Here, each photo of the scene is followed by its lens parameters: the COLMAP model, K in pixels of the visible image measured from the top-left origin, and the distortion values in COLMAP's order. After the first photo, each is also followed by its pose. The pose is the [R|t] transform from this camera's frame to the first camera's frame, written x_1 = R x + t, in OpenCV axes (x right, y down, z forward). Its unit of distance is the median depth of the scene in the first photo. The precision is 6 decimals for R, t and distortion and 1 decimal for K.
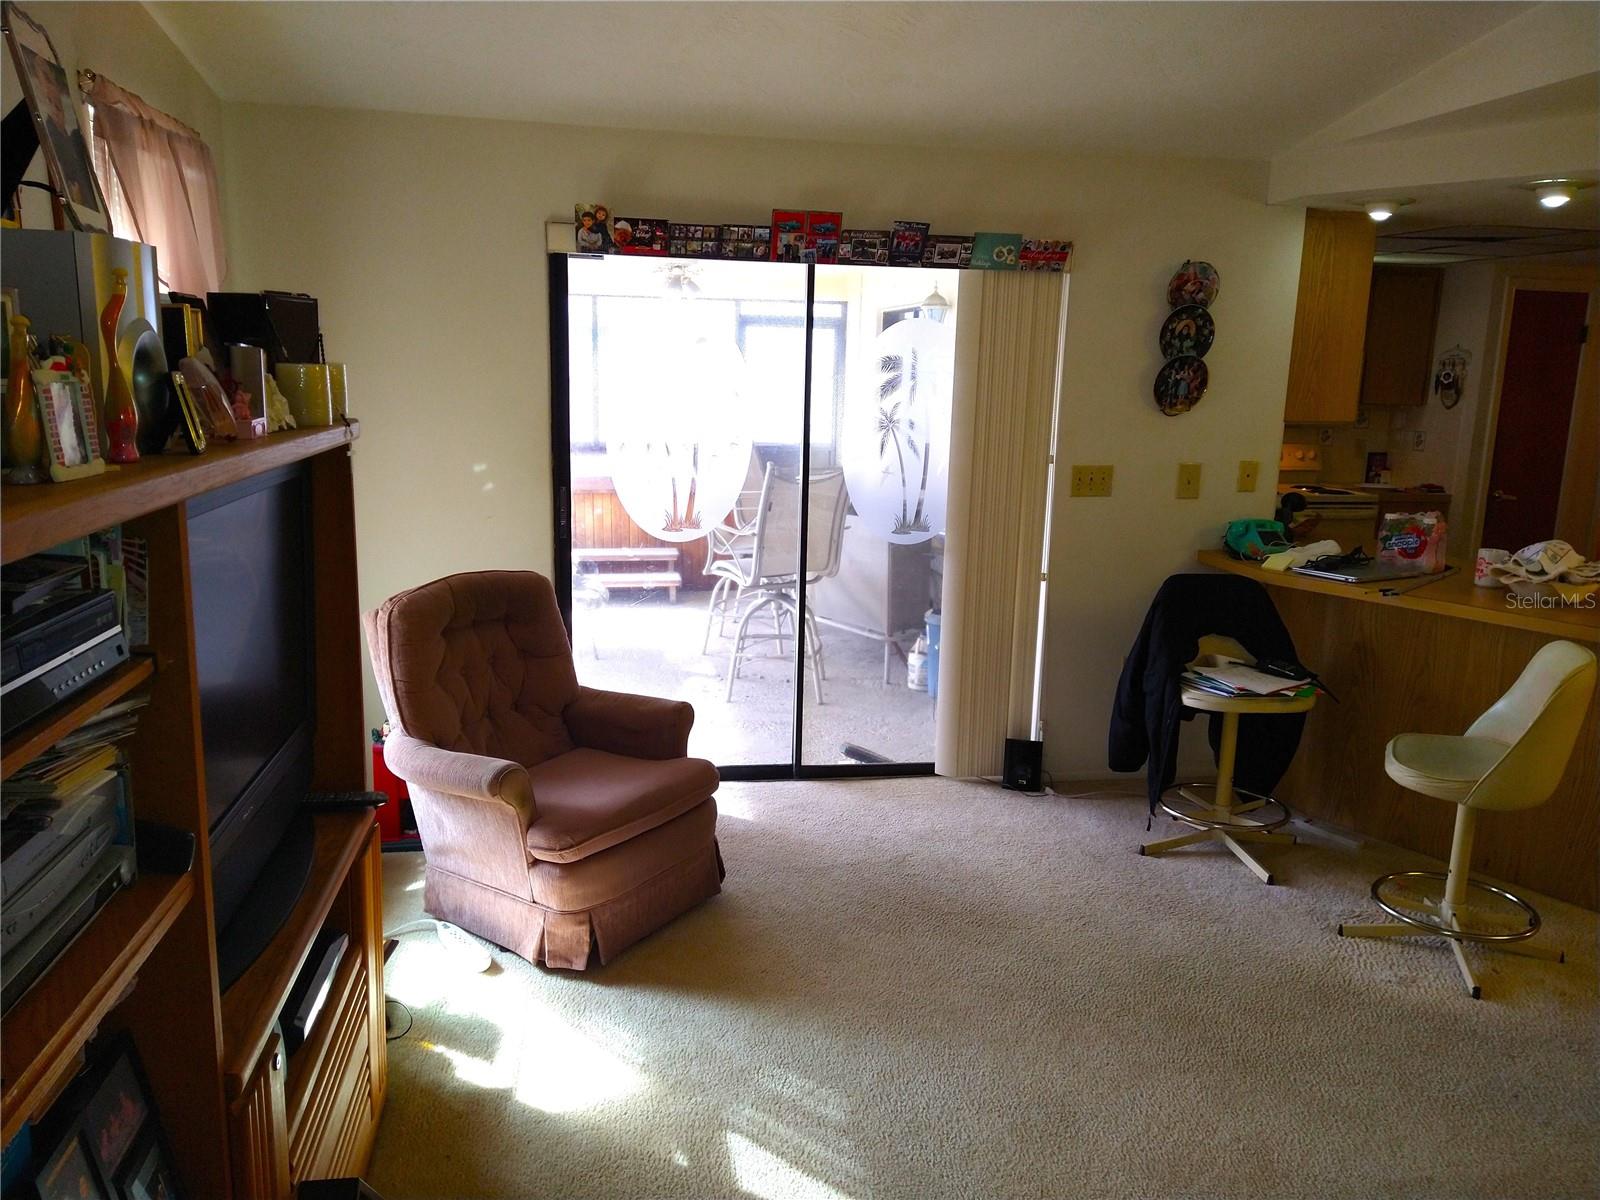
lens RADIAL K [[1175.7, 0, 794.2], [0, 1175.7, 603.3], [0, 0, 1]] dist [0.101894, -0.130978]
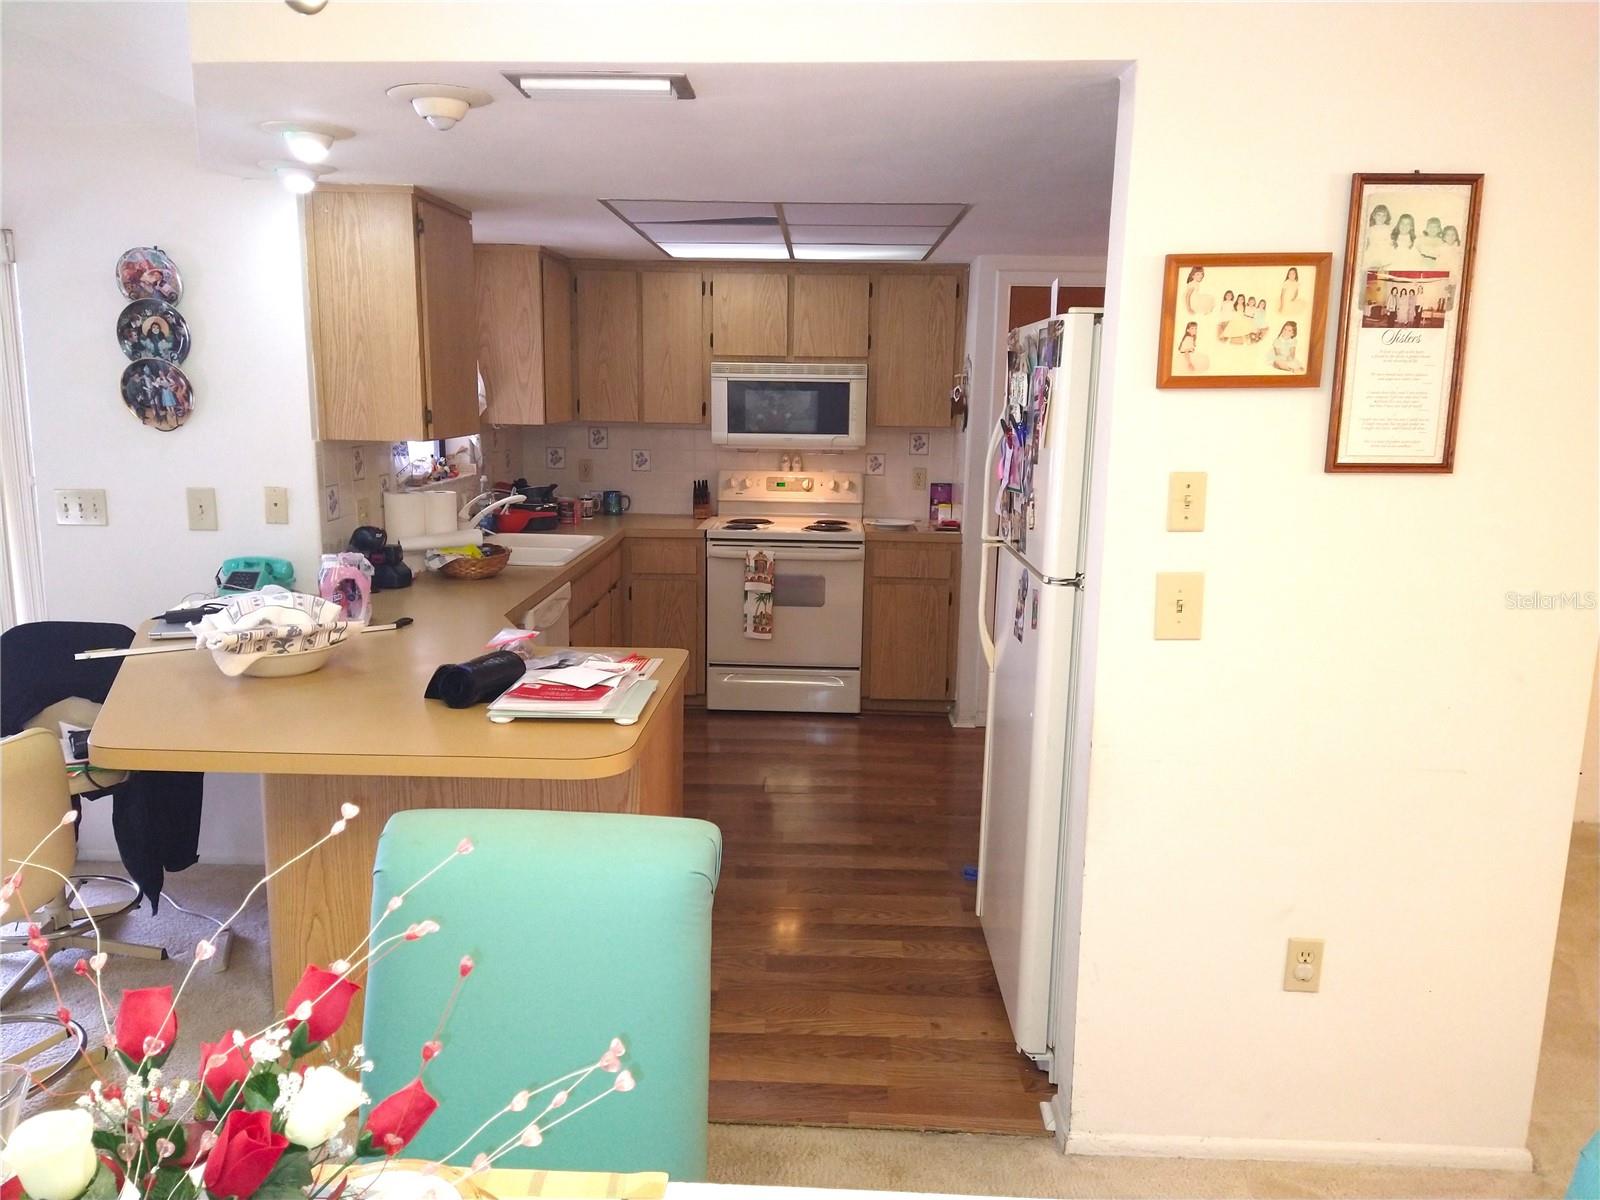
lens RADIAL K [[1175.7, 0, 794.2], [0, 1175.7, 603.3], [0, 0, 1]] dist [0.101894, -0.130978]
pose [[0.979253, 0.027563, -0.200756, 0.933340], [-0.032285, 0.999273, -0.020284, -0.033996], [0.200051, 0.026344, 0.979431, 0.268466]]
